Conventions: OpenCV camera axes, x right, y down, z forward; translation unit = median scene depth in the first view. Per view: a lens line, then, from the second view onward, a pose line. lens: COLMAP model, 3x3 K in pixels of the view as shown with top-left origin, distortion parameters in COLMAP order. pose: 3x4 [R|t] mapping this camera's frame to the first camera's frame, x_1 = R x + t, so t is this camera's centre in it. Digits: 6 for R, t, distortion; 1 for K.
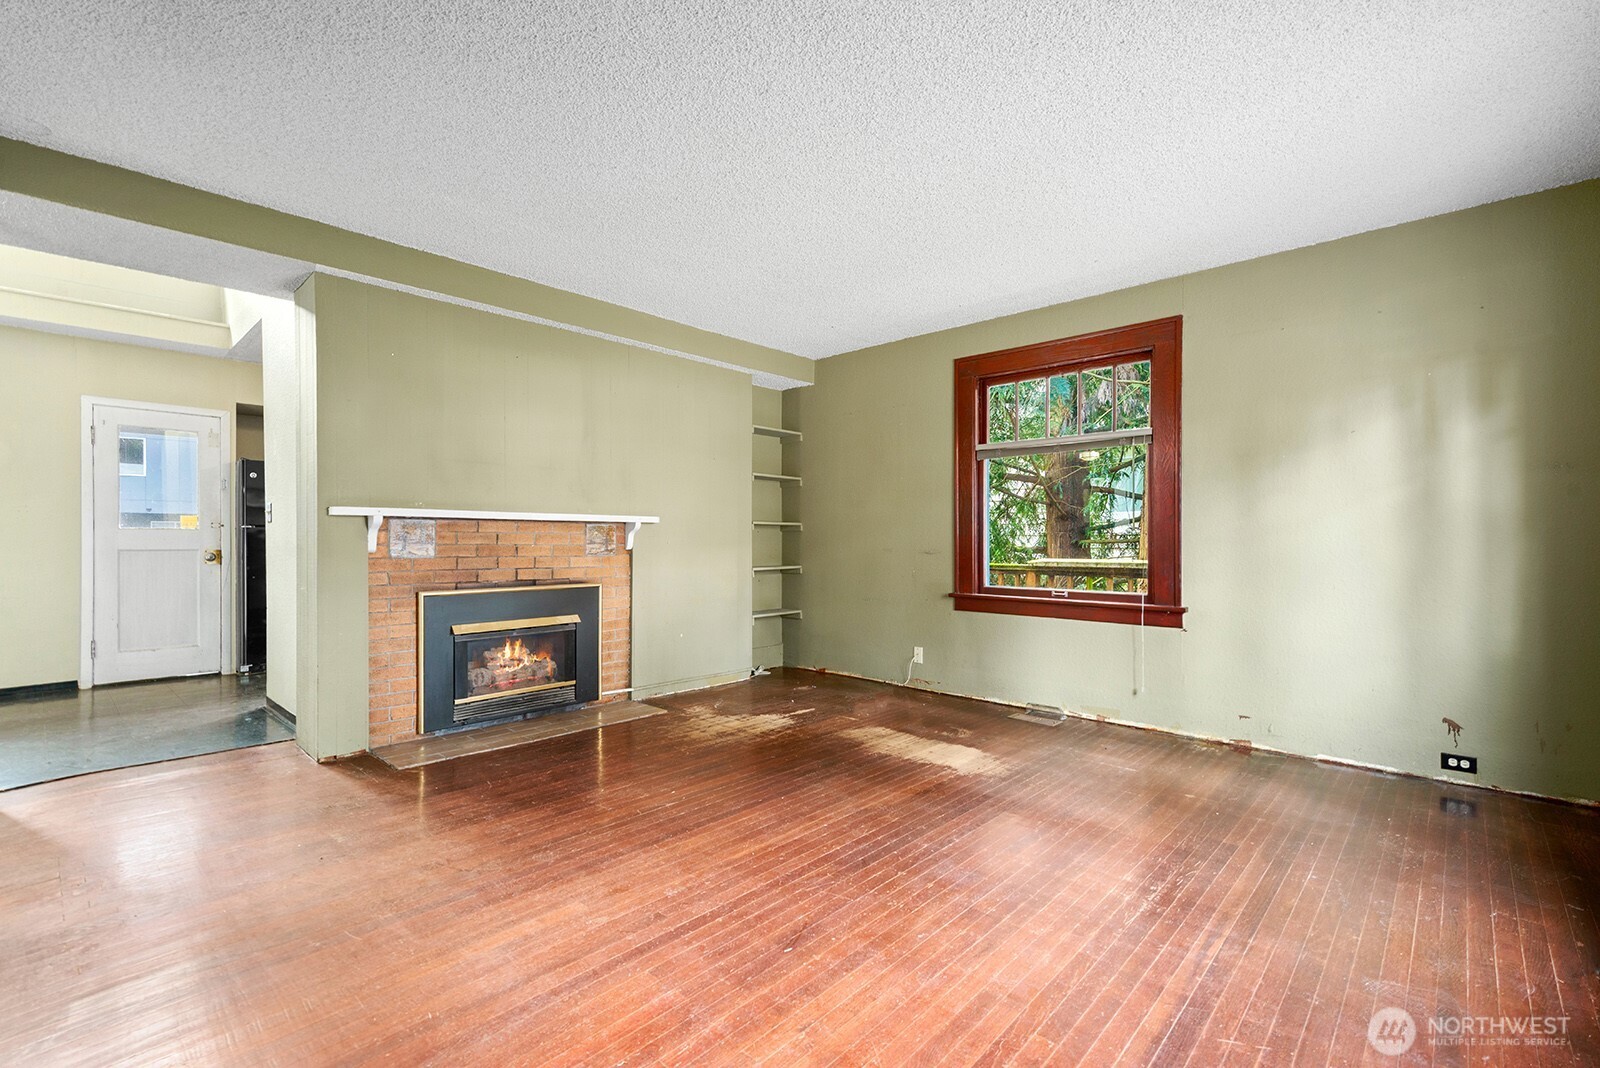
lens RADIAL K [[699.4, 0, 803.2], [0, 699.4, 540.6], [0, 0, 1]] dist [0.007120, -0.001000]
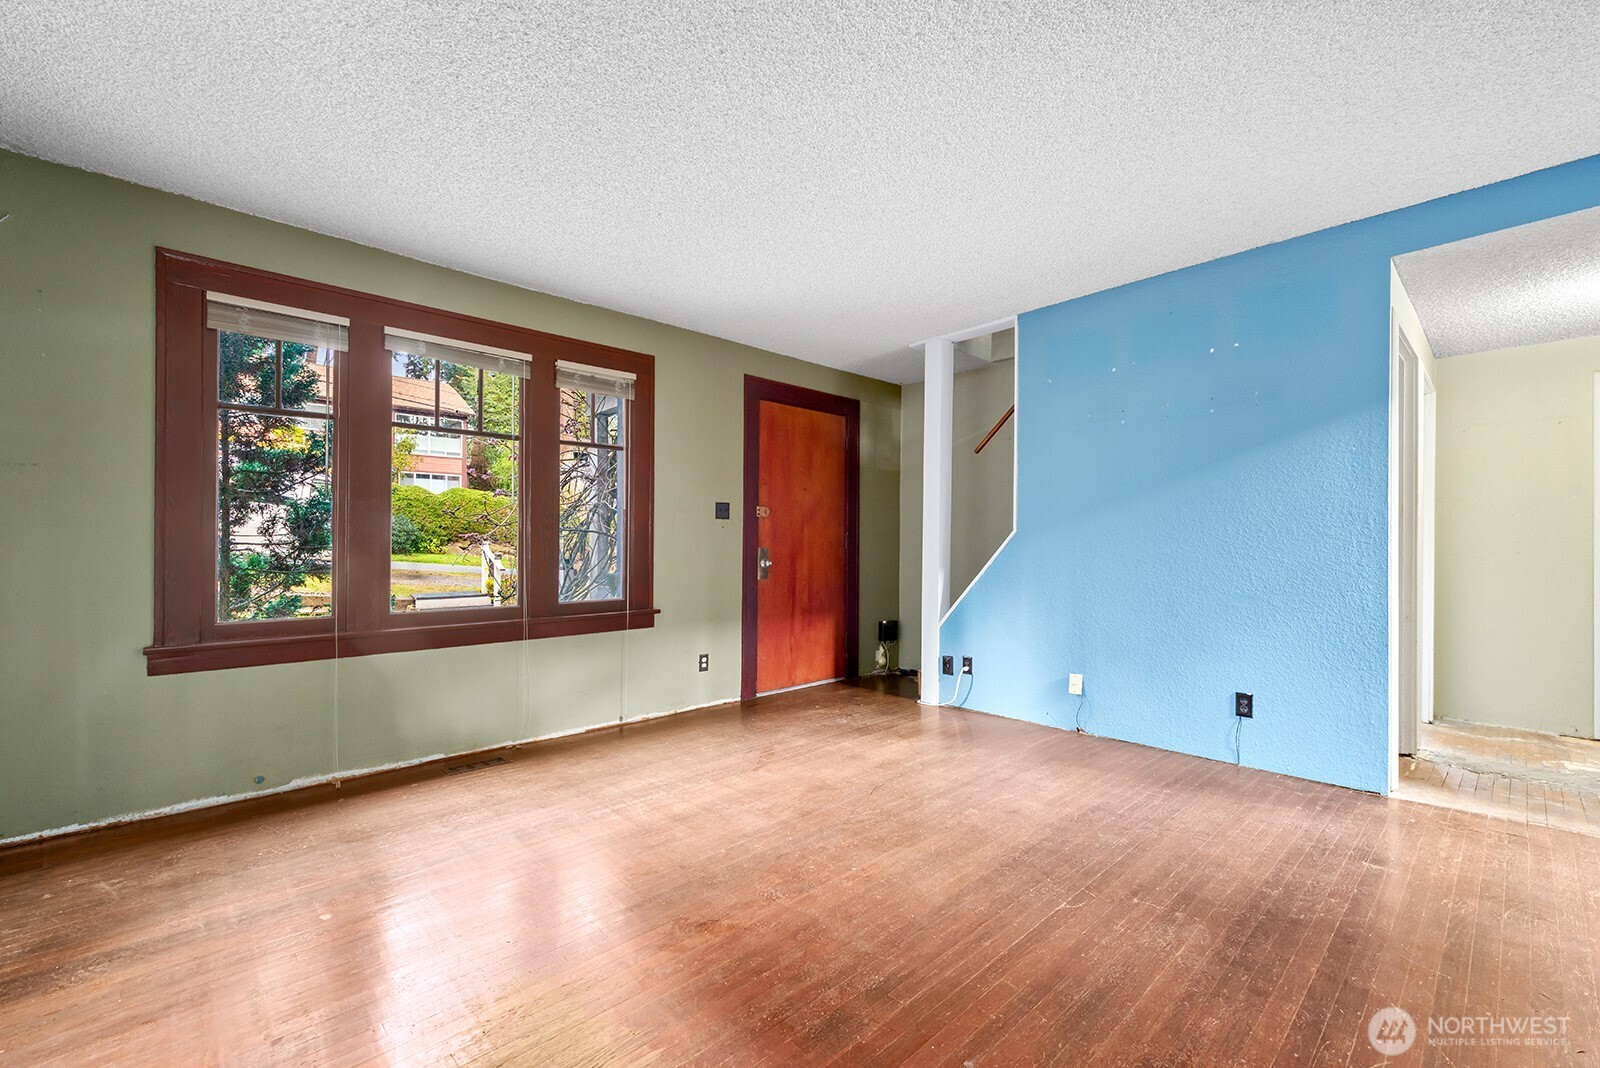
lens RADIAL K [[678.9, 0, 797.3], [0, 678.9, 542.5], [0, 0, 1]] dist [0.010970, -0.000910]
pose [[-0.996828, -0.001889, 0.079567, 0.024753], [-0.002622, 0.999955, -0.009104, 0.000161], [-0.079546, -0.009284, -0.996788, 1.309850]]
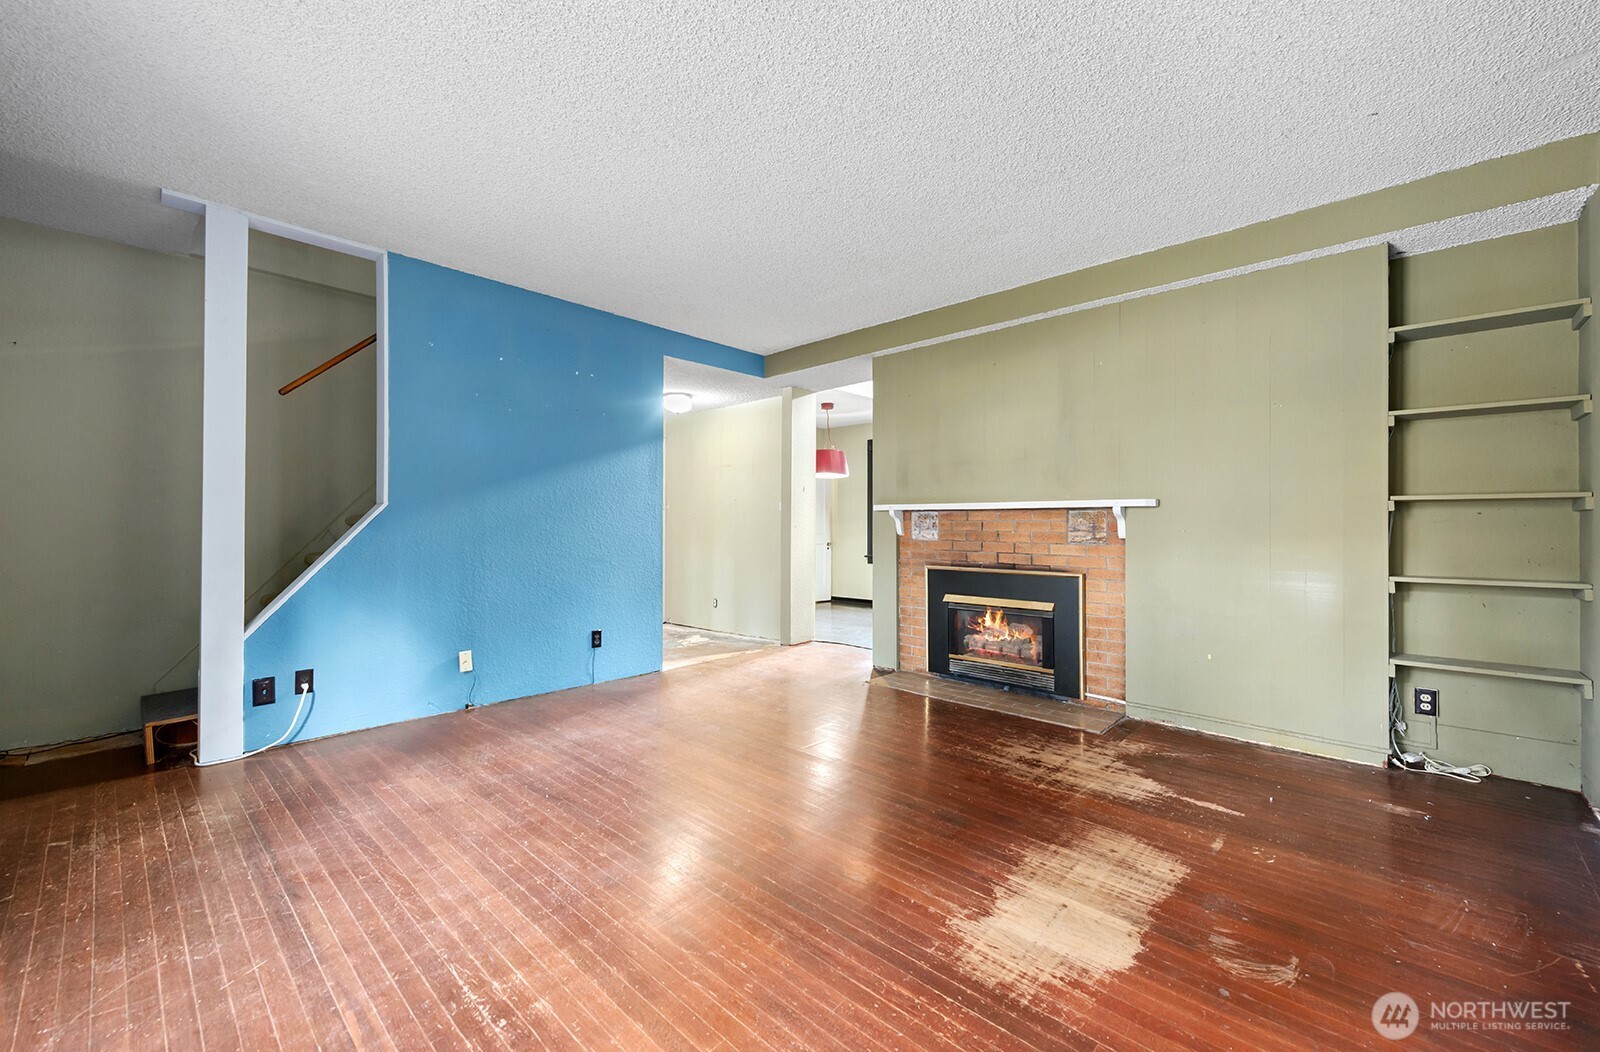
lens RADIAL K [[641.6, 0, 810.7], [0, 641.6, 523.5], [0, 0, 1]] dist [0.015817, -0.001509]
pose [[0.004876, -0.003674, -0.999981, 0.669369], [-0.003369, 0.999988, -0.003691, -0.001932], [0.999982, 0.003387, 0.004864, 0.757466]]
